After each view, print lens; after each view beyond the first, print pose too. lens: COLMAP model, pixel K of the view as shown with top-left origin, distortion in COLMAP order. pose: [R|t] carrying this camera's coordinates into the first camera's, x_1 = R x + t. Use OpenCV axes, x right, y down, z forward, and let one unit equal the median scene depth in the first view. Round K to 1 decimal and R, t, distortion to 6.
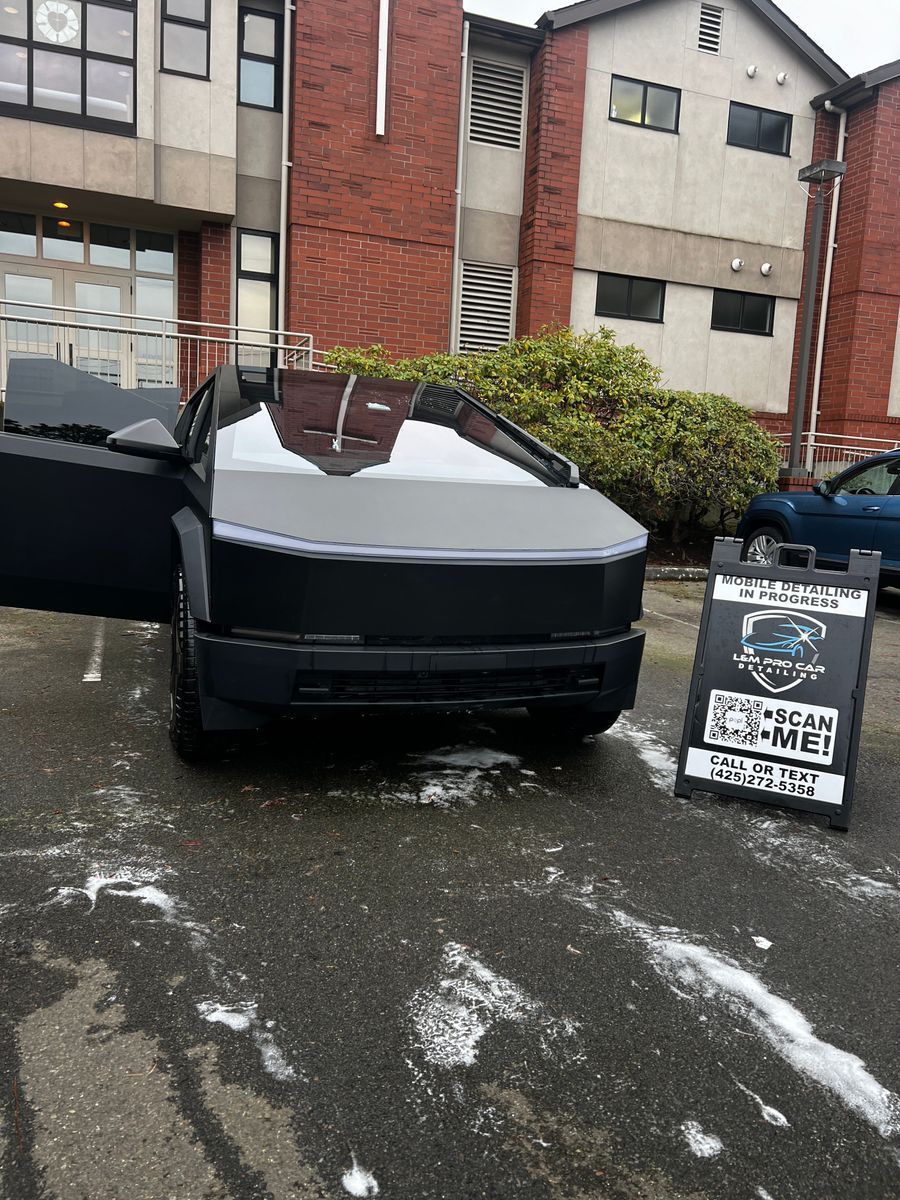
lens RADIAL K [[898.0, 0, 450.0], [0, 898.0, 600.0], [0, 0, 1]] dist [0.052912, -0.051280]
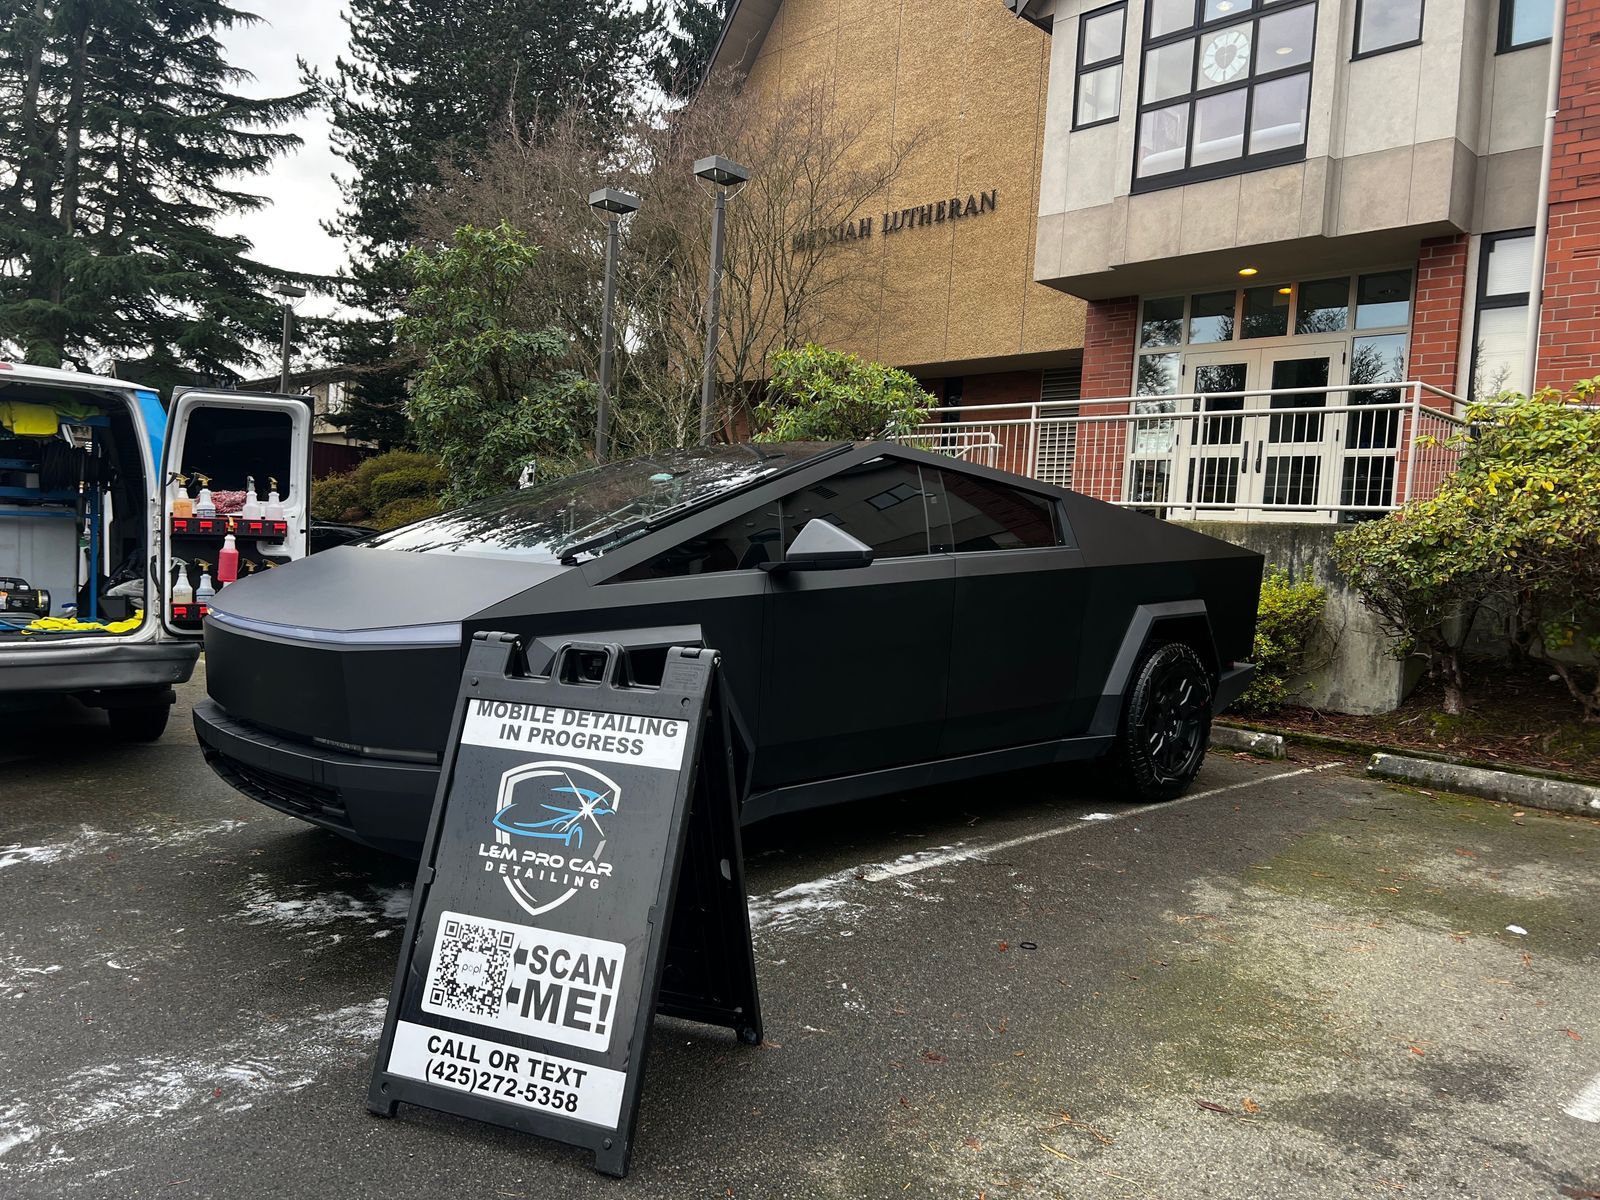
lens RADIAL K [[1198.9, 0, 800.0], [0, 1198.9, 600.0], [0, 0, 1]] dist [0.047123, -0.040833]
pose [[0.411718, 0.010221, -0.911254, 1.092700], [-0.163127, 0.984613, -0.062660, -0.073117], [0.896592, 0.174448, 0.407050, 0.813533]]
